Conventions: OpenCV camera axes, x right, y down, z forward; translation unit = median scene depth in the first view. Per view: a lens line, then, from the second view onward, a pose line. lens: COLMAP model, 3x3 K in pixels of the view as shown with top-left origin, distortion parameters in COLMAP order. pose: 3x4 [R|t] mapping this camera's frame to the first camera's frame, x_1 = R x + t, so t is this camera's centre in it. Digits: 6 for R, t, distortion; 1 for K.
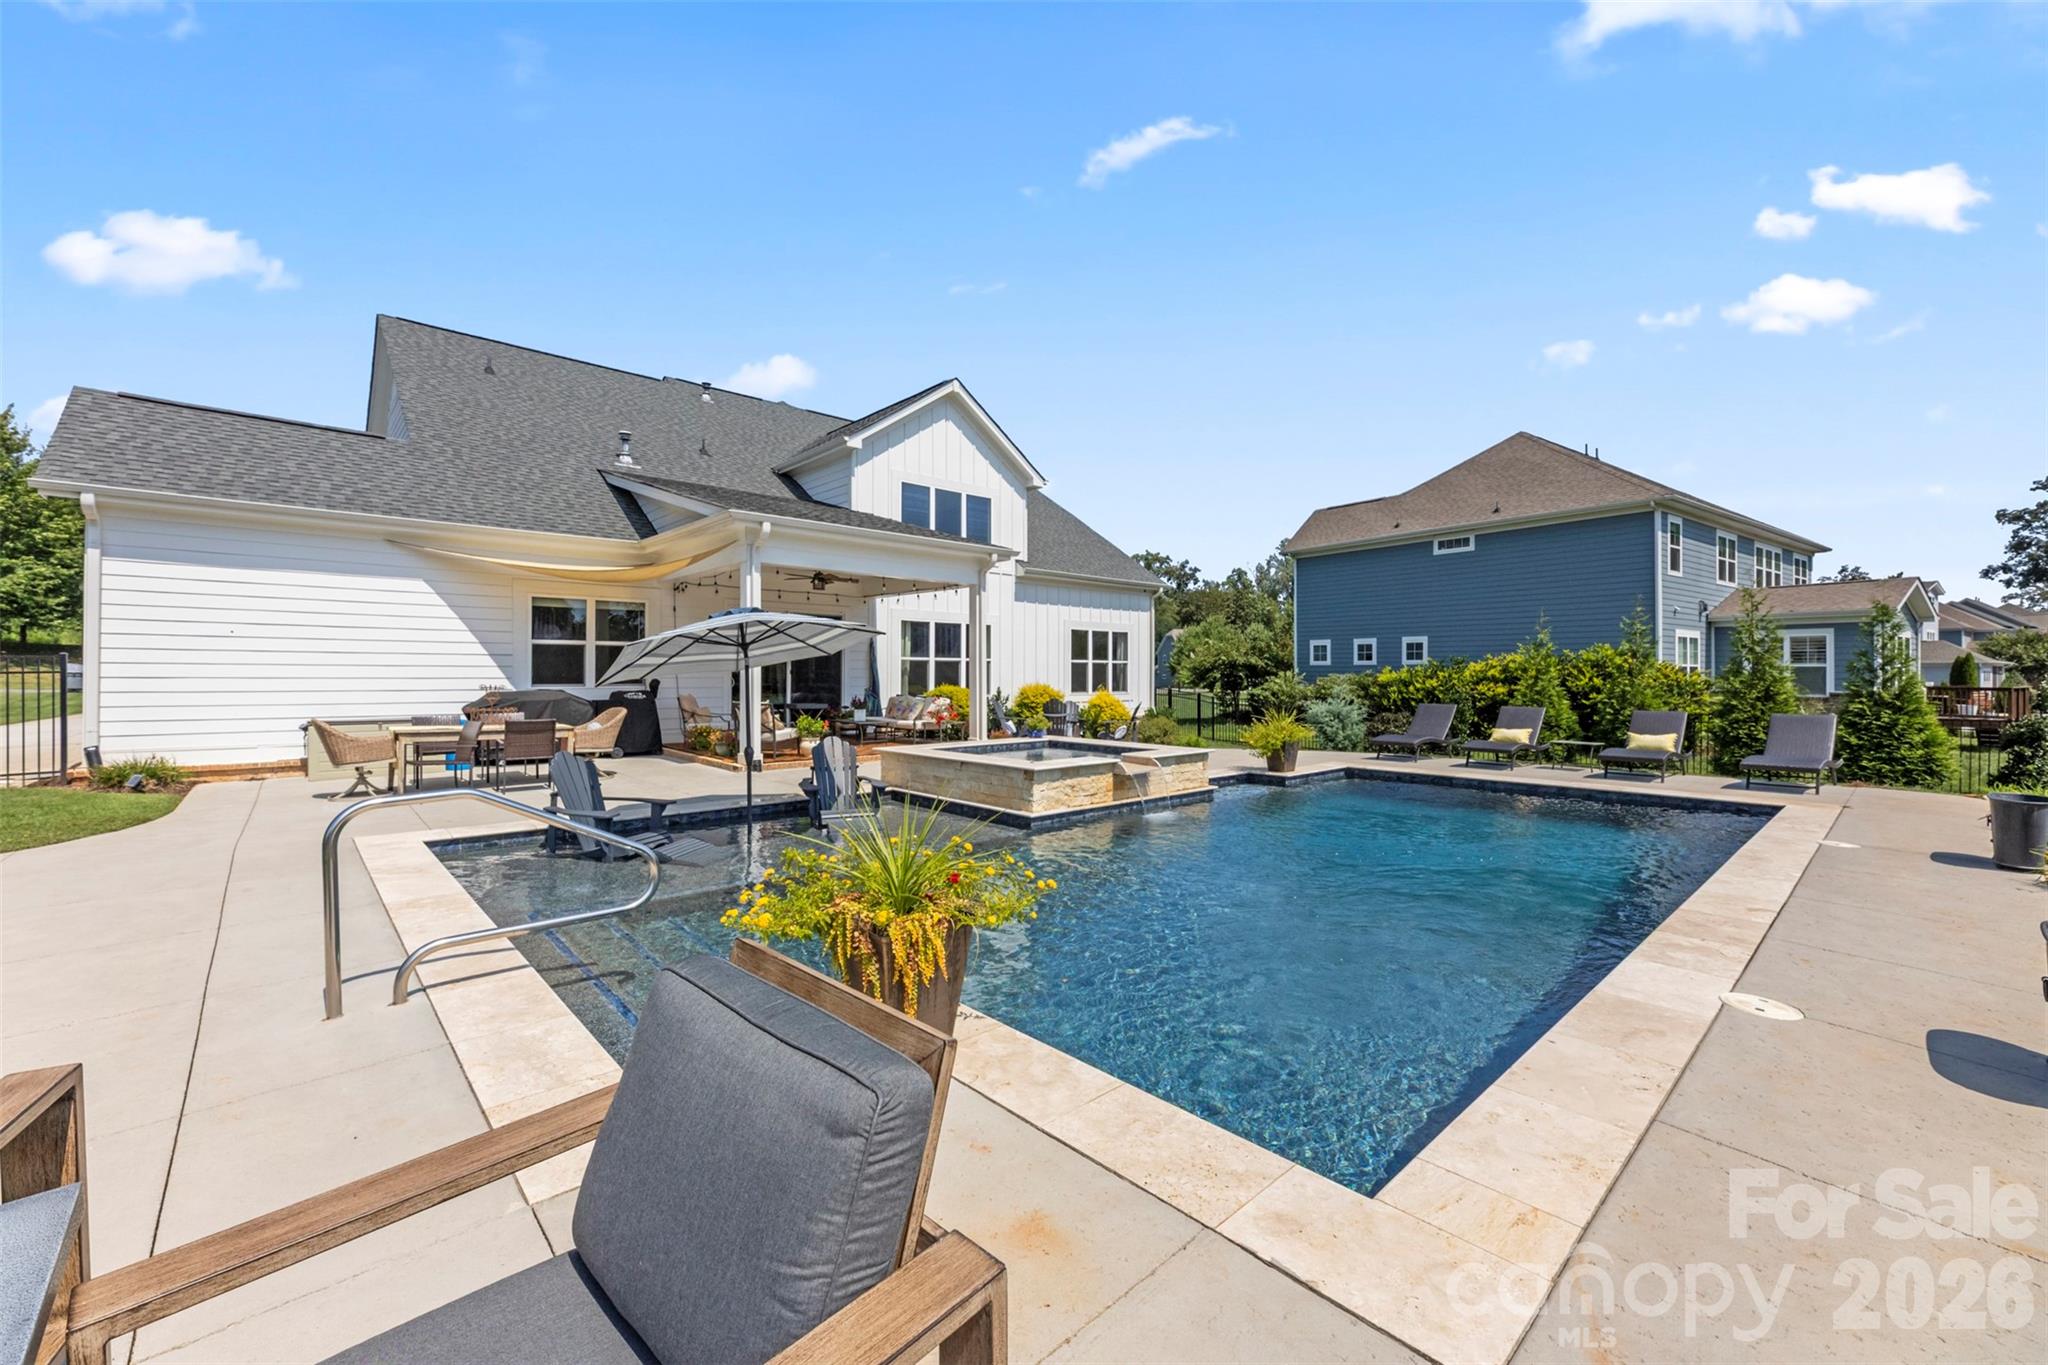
lens RADIAL K [[823.0, 0, 1029.1], [0, 823.0, 683.4], [0, 0, 1]] dist [0.001141, -0.000178]
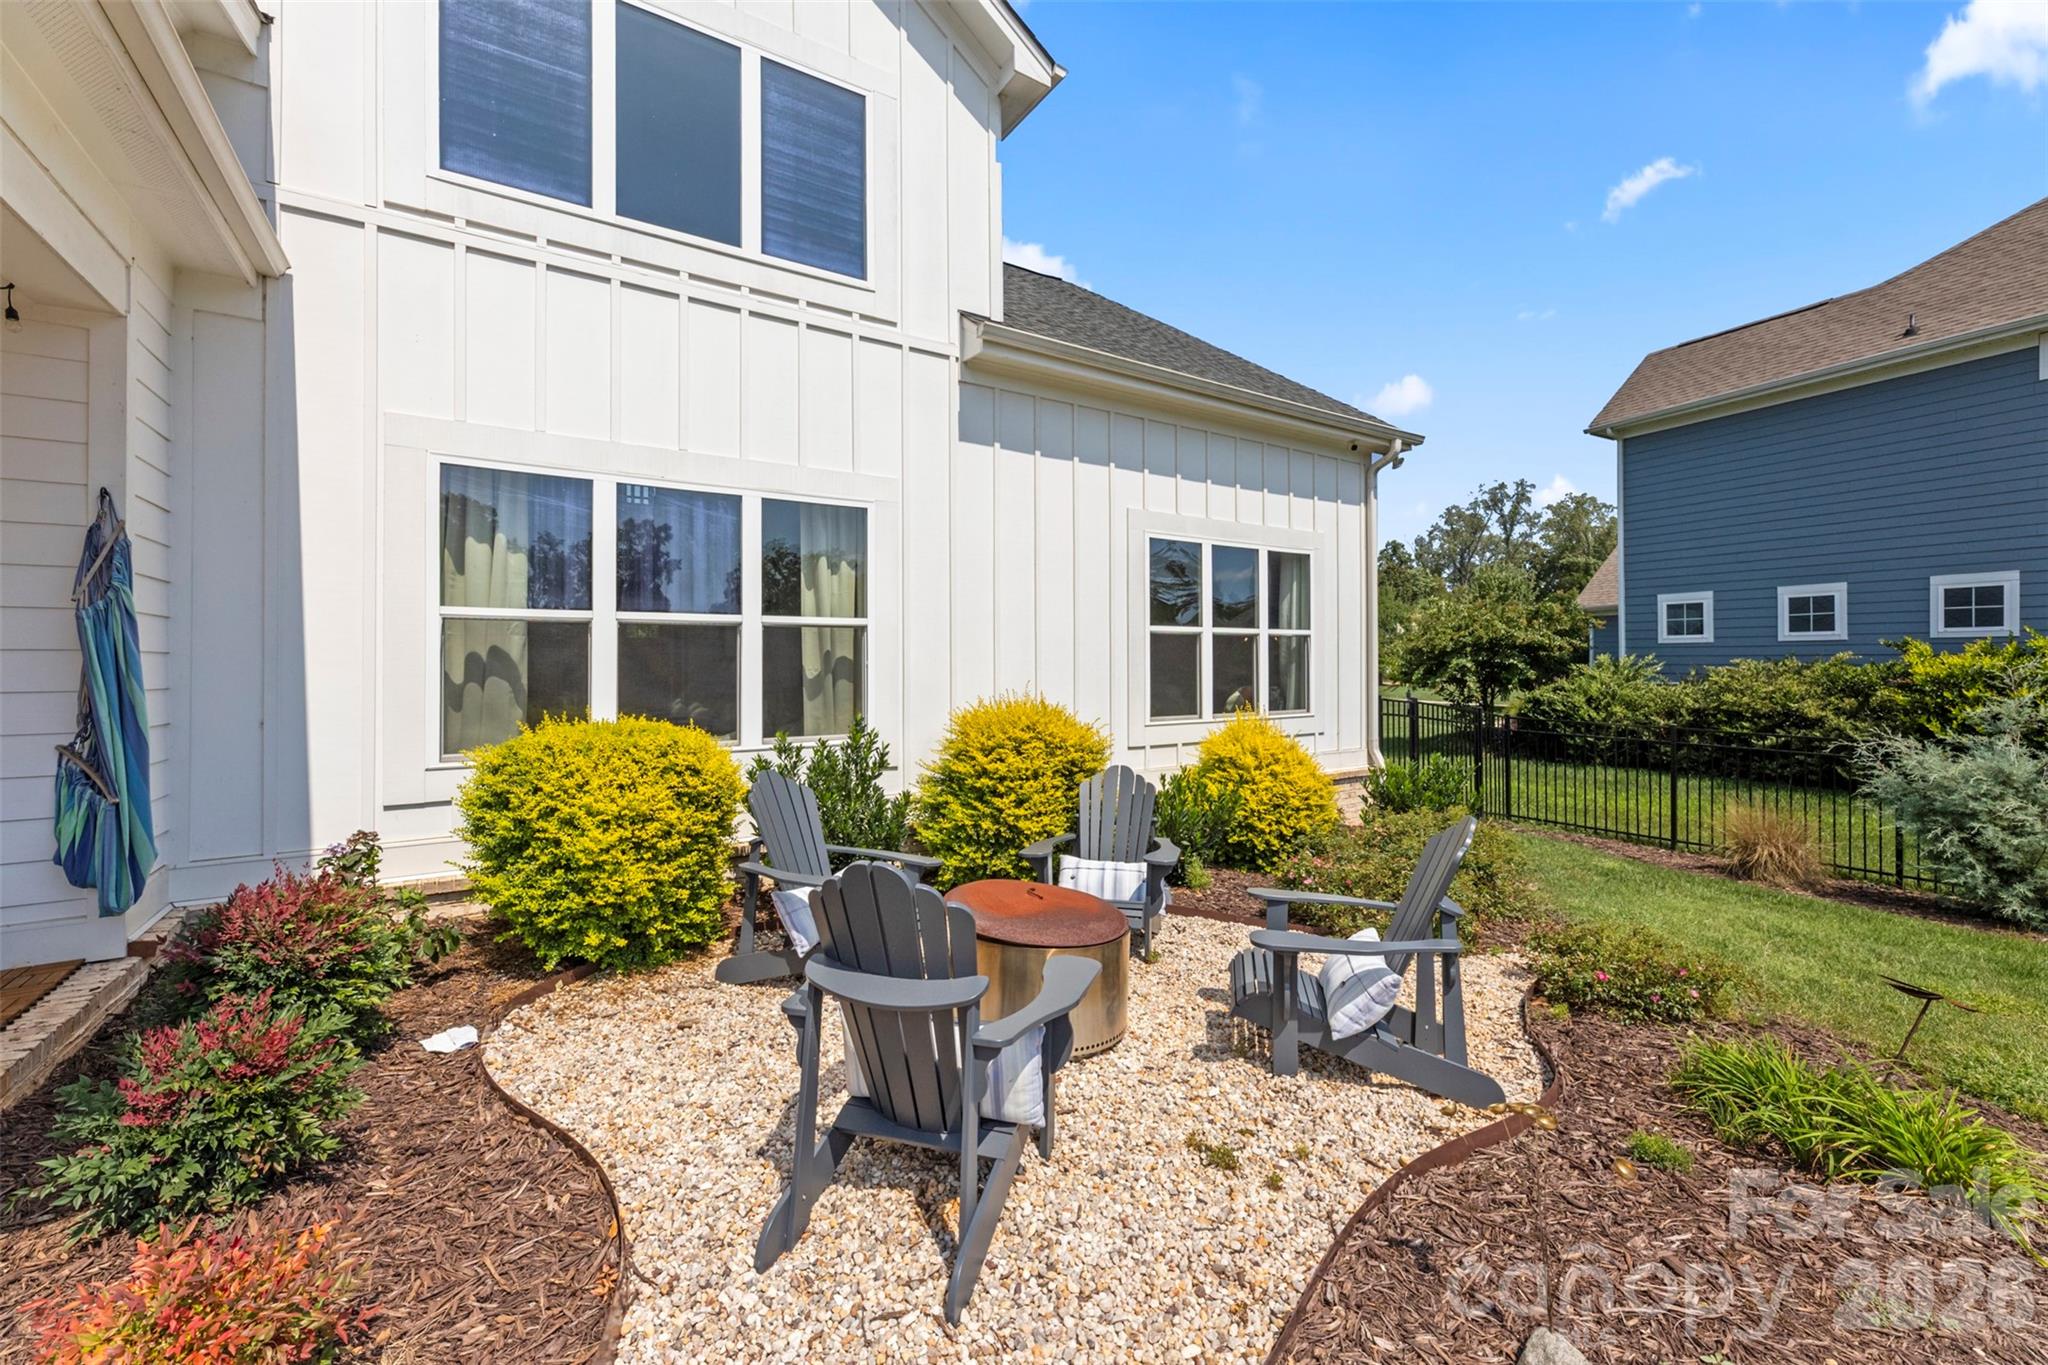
lens RADIAL K [[823.0, 0, 1013.9], [0, 823.0, 667.2], [0, 0, 1]] dist [0.001141, -0.000178]
pose [[0.984670, -0.005661, -0.174338, 0.052054], [0.004697, 0.999971, -0.005942, -0.008573], [0.174366, 0.005032, 0.984668, 0.607565]]
